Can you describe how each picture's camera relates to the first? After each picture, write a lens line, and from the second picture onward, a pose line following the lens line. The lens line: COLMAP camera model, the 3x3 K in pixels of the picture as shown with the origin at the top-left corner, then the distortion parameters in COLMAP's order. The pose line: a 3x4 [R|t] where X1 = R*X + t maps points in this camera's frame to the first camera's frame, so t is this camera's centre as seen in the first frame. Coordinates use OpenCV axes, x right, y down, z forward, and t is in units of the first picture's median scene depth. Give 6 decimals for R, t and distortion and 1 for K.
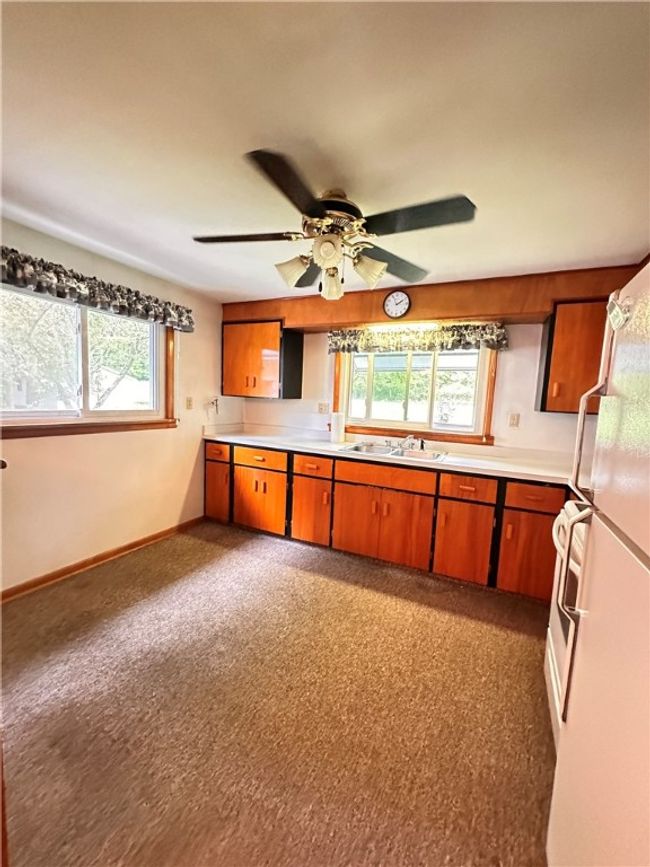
lens RADIAL K [[351.8, 0, 323.8], [0, 351.8, 432.8], [0, 0, 1]] dist [-0.003800, 0.000309]
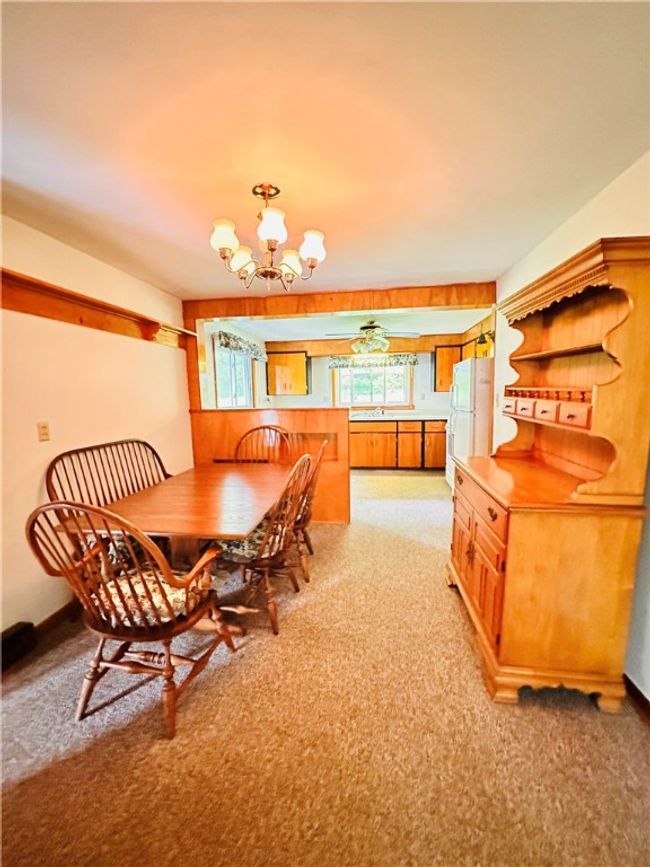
lens RADIAL K [[351.8, 0, 326.1], [0, 351.8, 433.9], [0, 0, 1]] dist [-0.003800, 0.000309]
pose [[0.950119, -0.097960, 0.296105, -0.731911], [0.093623, 0.995190, 0.028826, 0.076868], [-0.297505, 0.000334, 0.954720, -0.953002]]
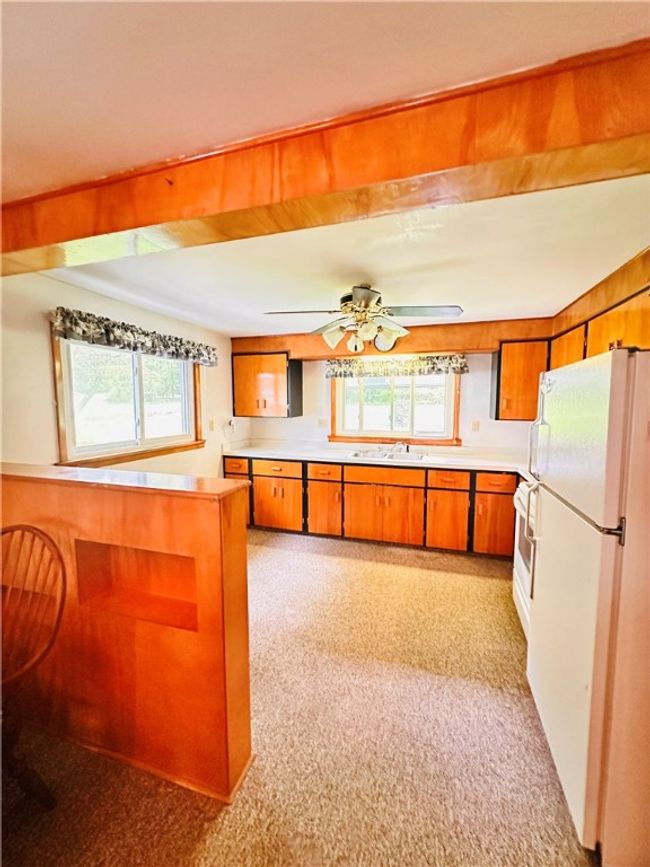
lens RADIAL K [[351.8, 0, 324.6], [0, 351.8, 433.8], [0, 0, 1]] dist [-0.003800, 0.000309]
pose [[0.989347, -0.058315, 0.133389, -0.206187], [0.059394, 0.998226, -0.004124, -0.037048], [-0.132912, 0.012003, 0.991055, -0.244156]]
